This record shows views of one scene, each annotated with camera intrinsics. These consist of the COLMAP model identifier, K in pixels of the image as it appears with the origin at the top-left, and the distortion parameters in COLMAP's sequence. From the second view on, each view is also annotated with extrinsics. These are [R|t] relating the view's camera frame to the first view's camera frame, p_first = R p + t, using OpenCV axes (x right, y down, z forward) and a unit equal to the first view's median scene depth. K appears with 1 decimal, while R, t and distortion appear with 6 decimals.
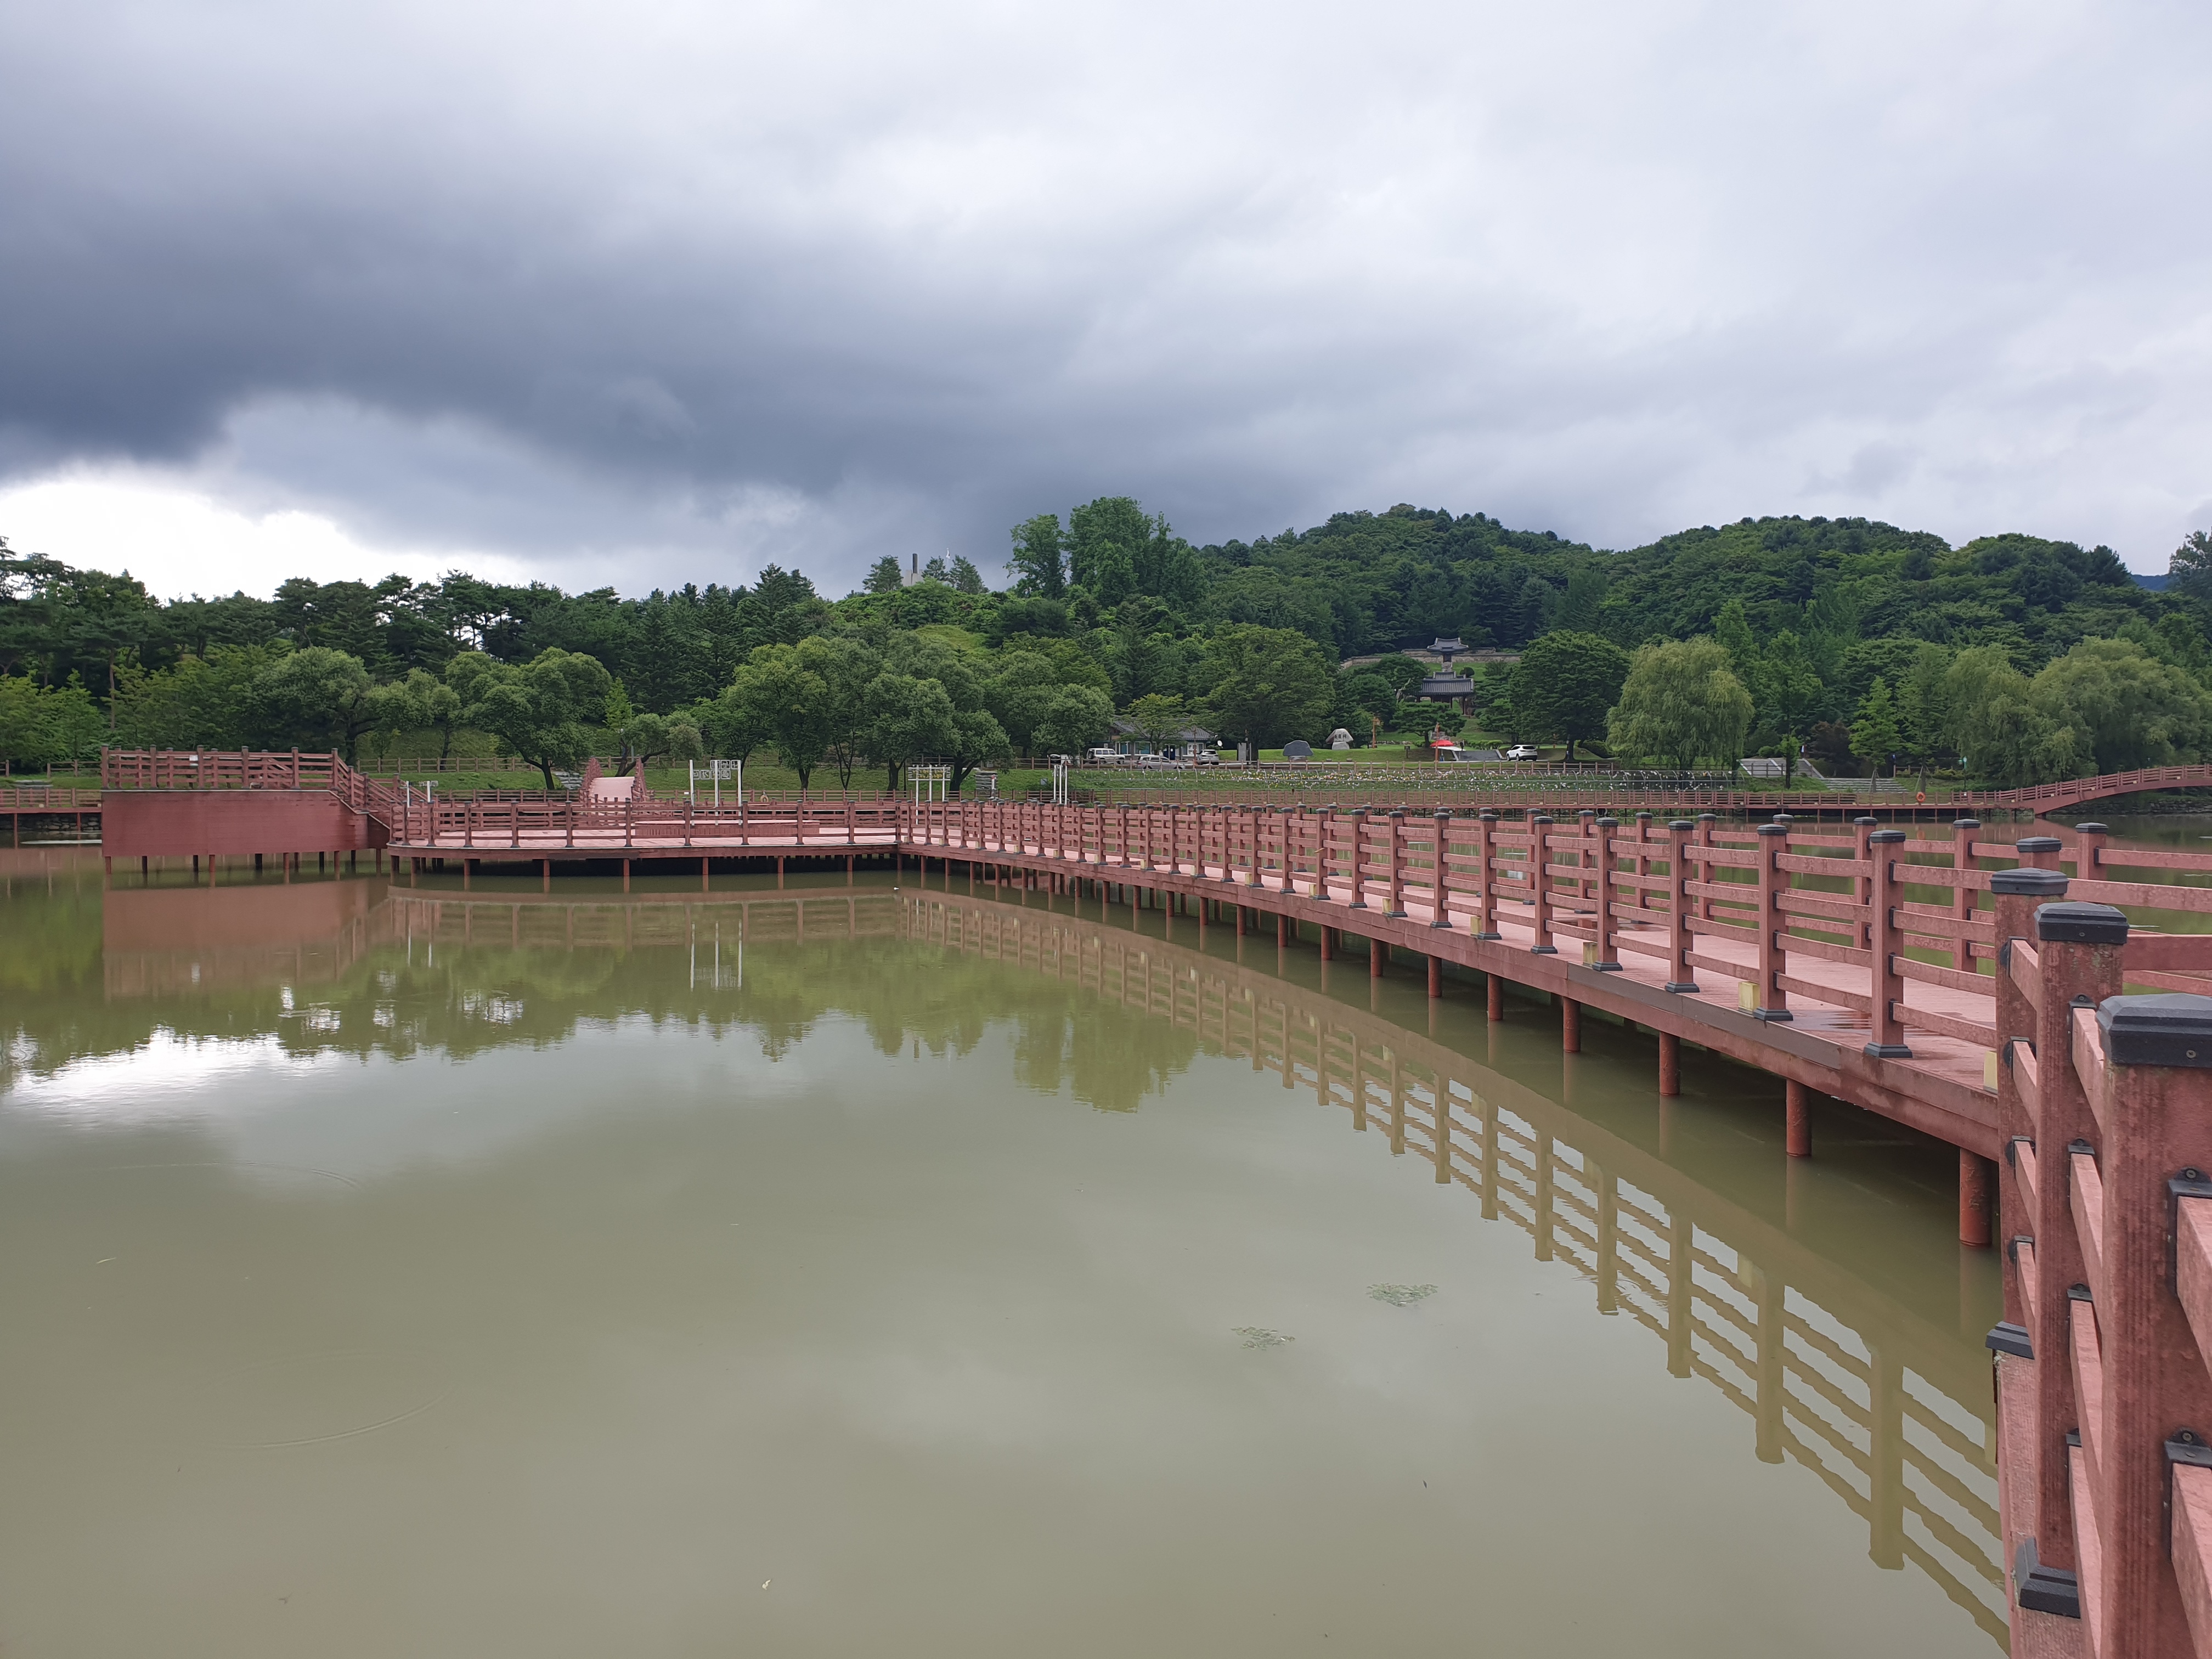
lens RADIAL K [[1697.5, 0, 1094.8], [0, 1697.5, 826.3], [0, 0, 1]] dist [-0.003888, -0.000572]
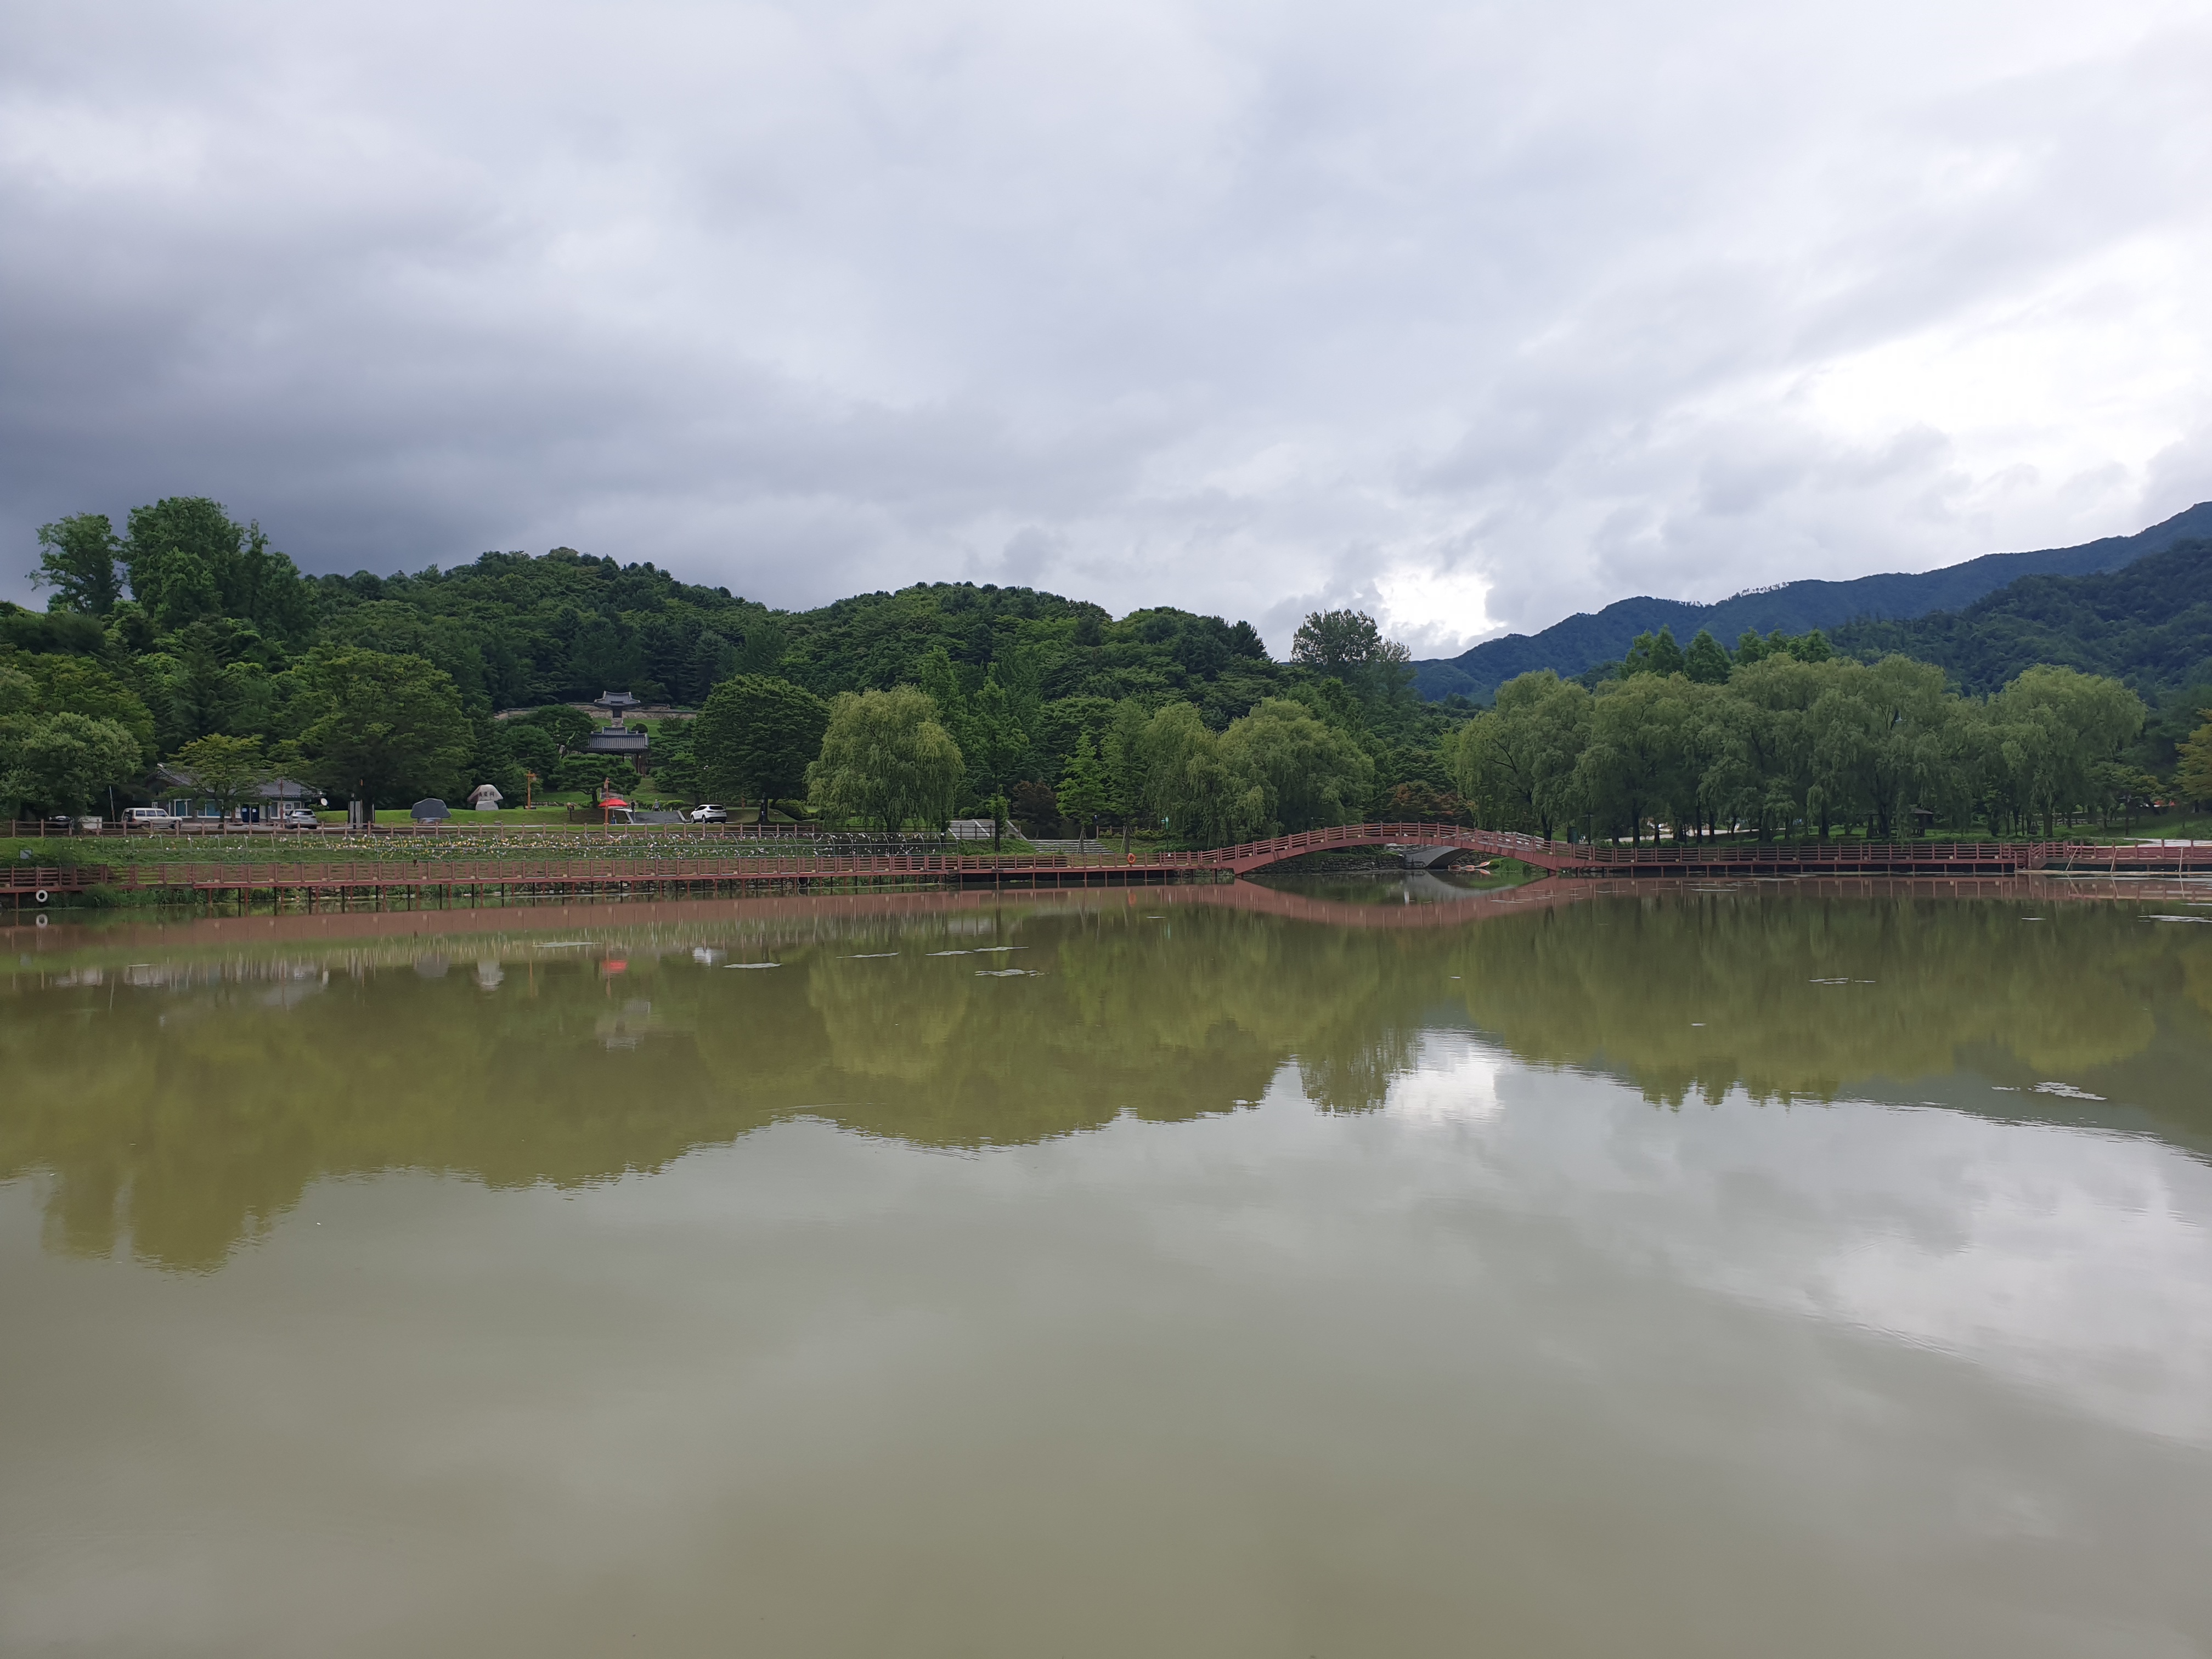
lens RADIAL K [[1652.7, 0, 1145.6], [0, 1652.7, 824.0], [0, 0, 1]] dist [-0.007472, -0.004205]
pose [[0.870230, -0.003822, 0.492631, 0.025393], [0.023660, 0.999140, -0.034044, -0.003431], [-0.492078, 0.041281, 0.869572, 0.132487]]
